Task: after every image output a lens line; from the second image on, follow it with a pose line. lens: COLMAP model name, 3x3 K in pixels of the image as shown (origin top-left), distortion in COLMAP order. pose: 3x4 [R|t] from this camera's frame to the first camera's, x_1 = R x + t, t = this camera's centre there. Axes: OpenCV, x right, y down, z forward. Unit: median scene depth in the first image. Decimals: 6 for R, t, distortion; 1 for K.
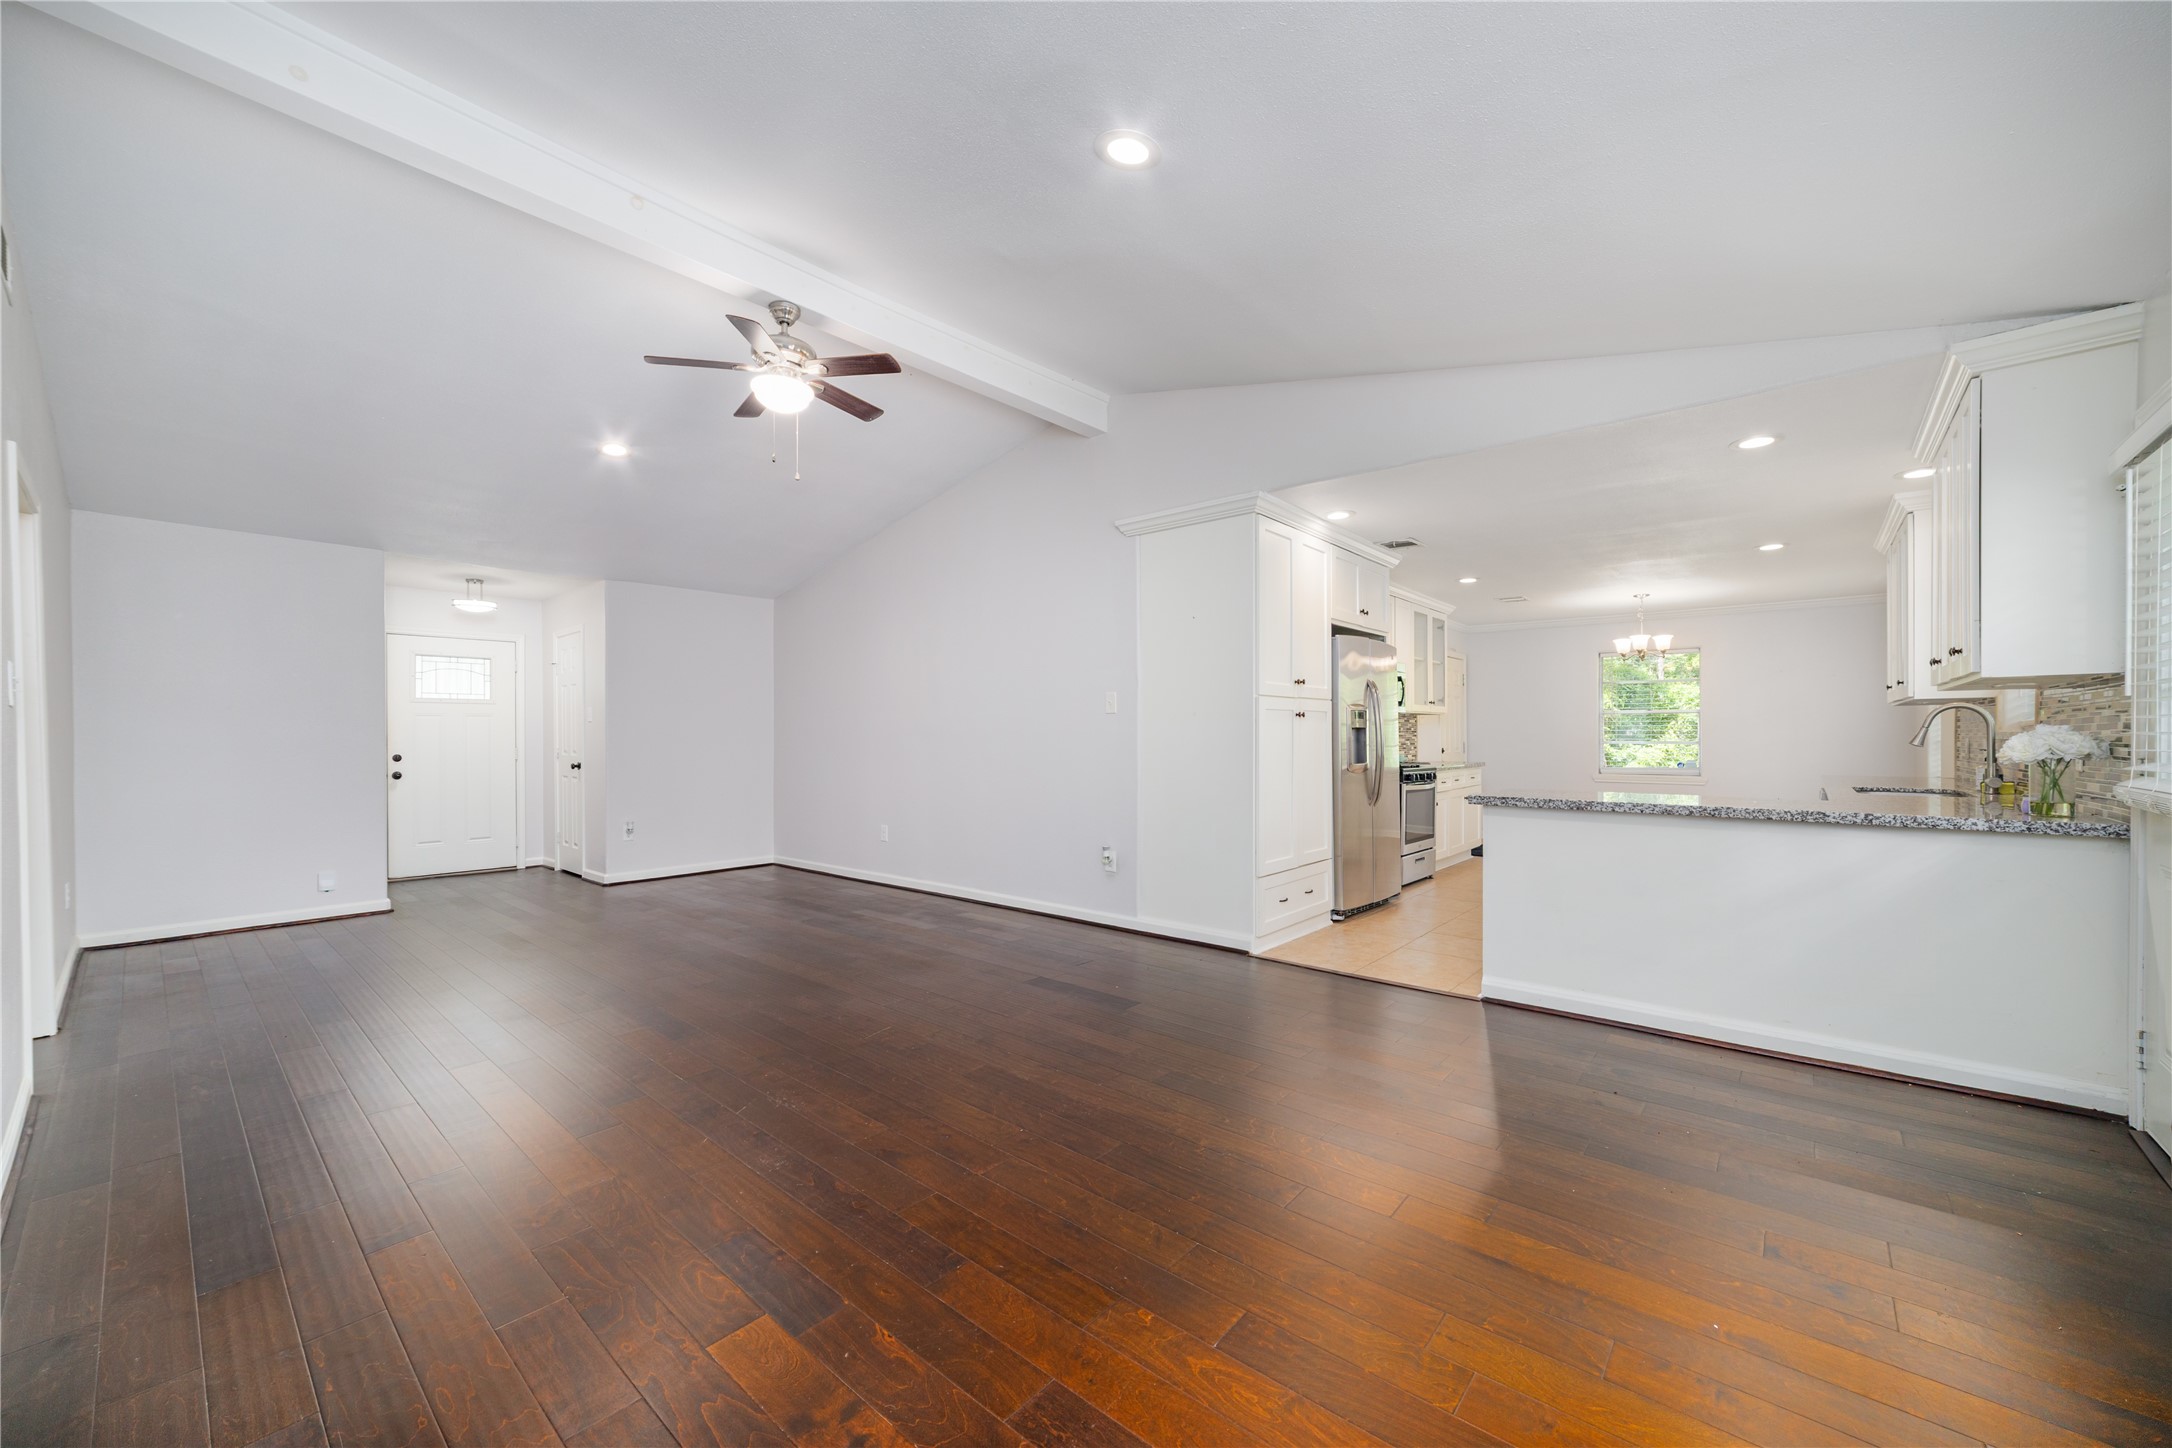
lens RADIAL K [[828.2, 0, 1091.3], [0, 828.2, 732.1], [0, 0, 1]] dist [0.001946, 0.000116]
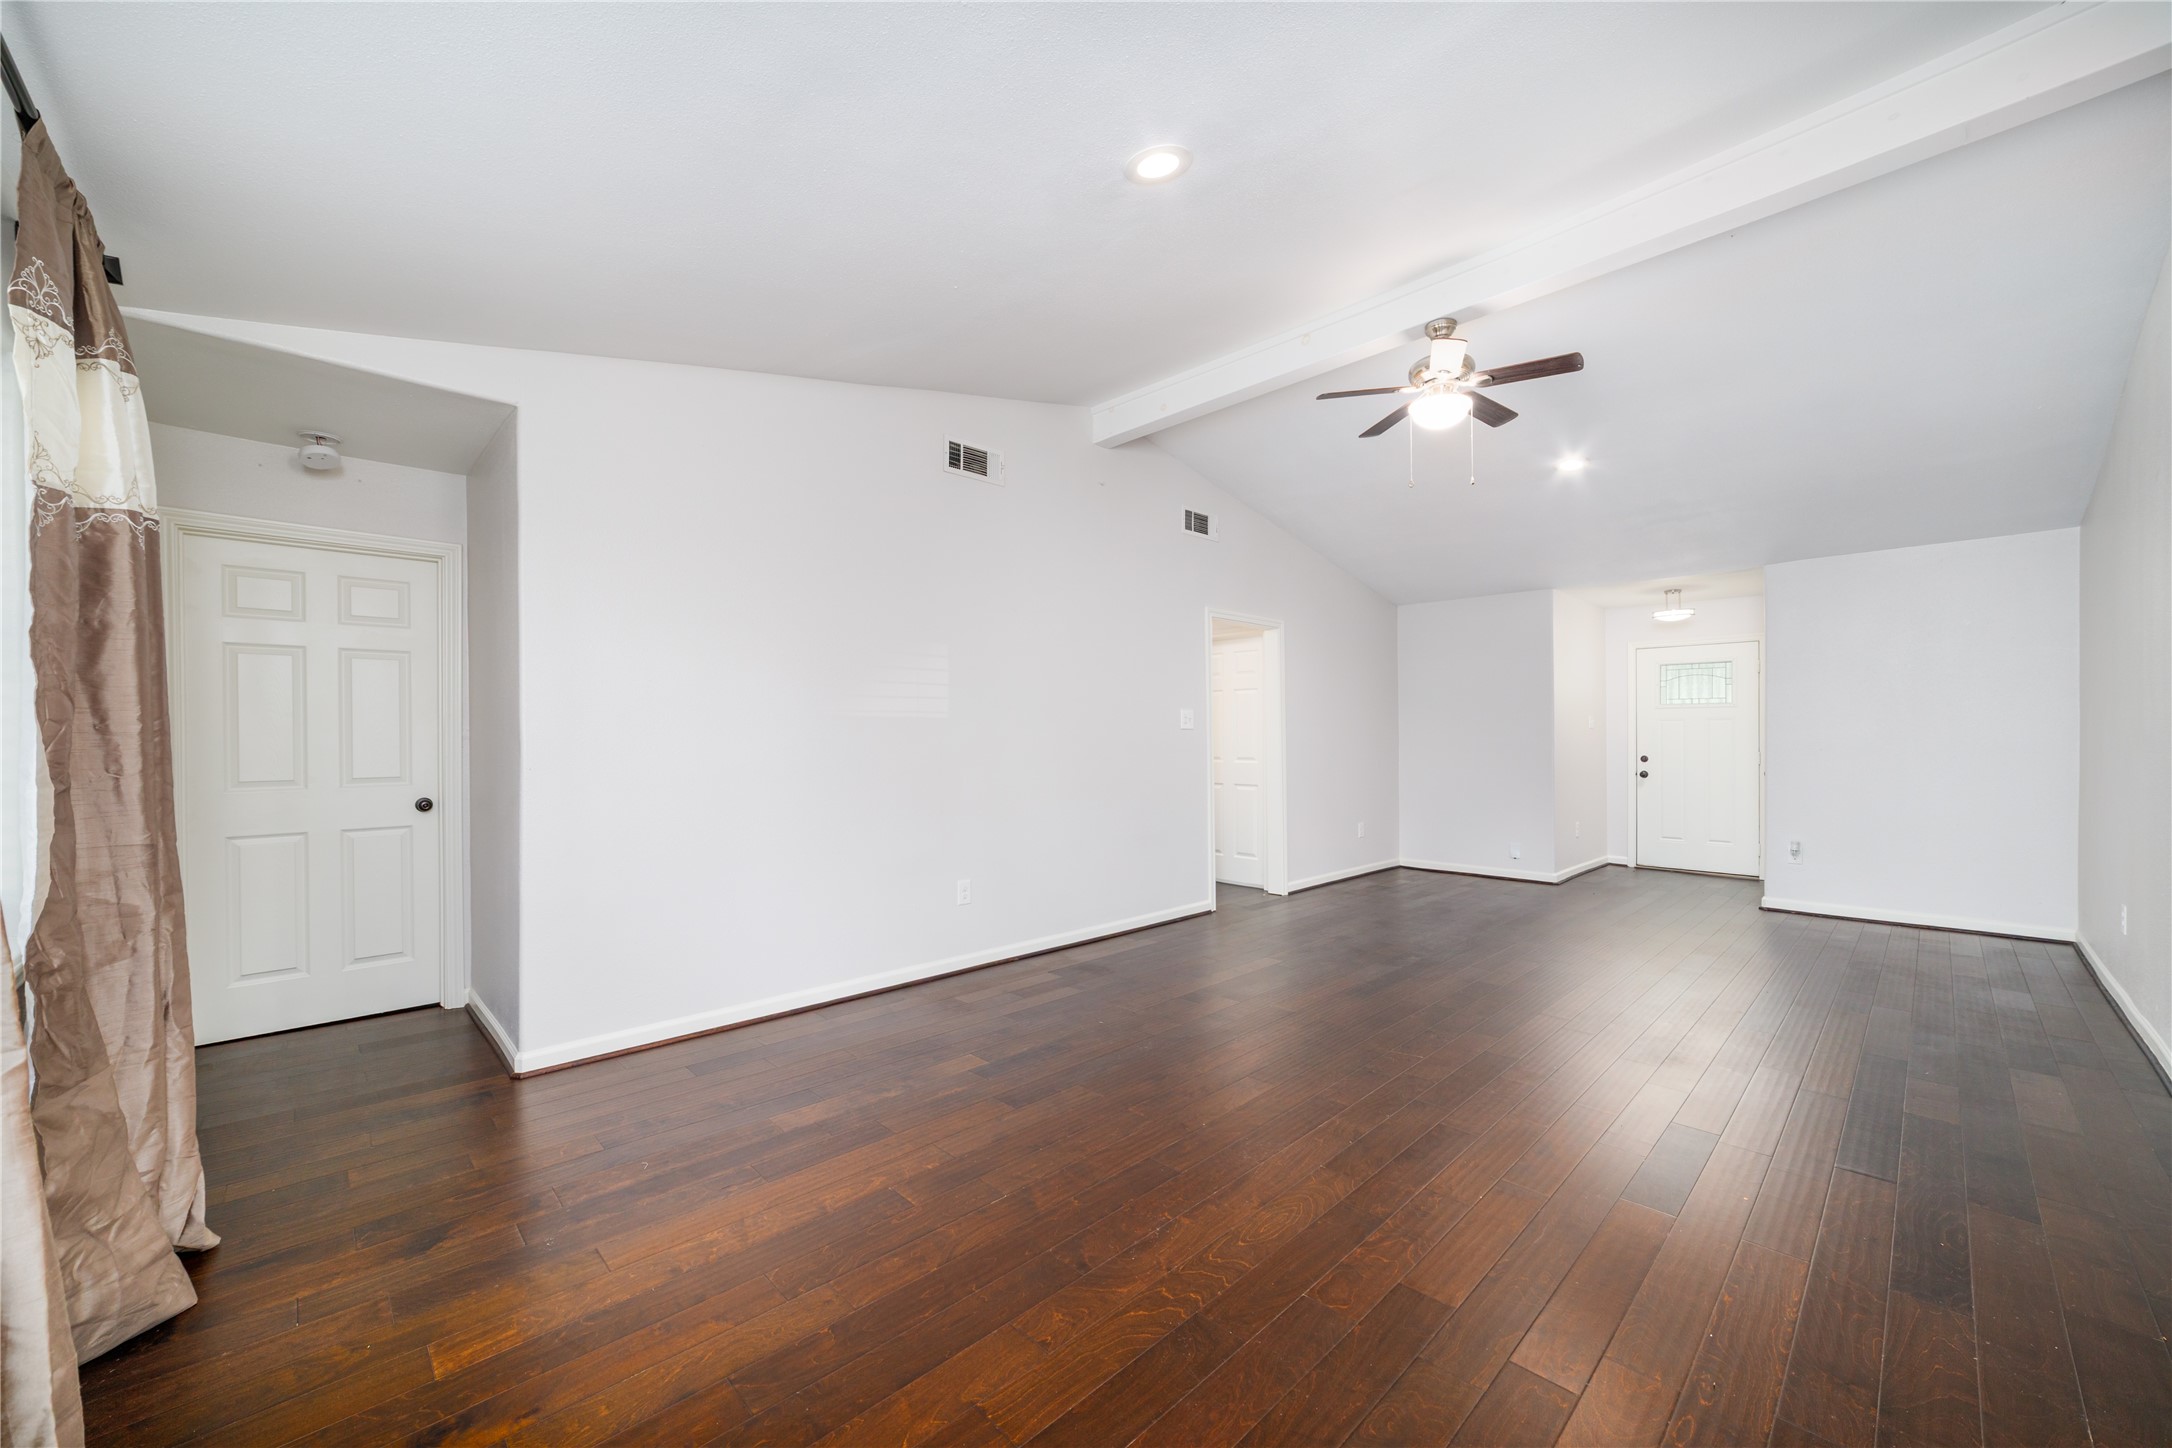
lens RADIAL K [[828.2, 0, 1077.1], [0, 828.2, 729.2], [0, 0, 1]] dist [0.001946, 0.000116]
pose [[-0.086435, -0.004091, -0.996249, 0.358756], [0.004297, 0.999981, -0.004479, -0.007355], [0.996248, -0.004668, -0.086415, 0.339128]]
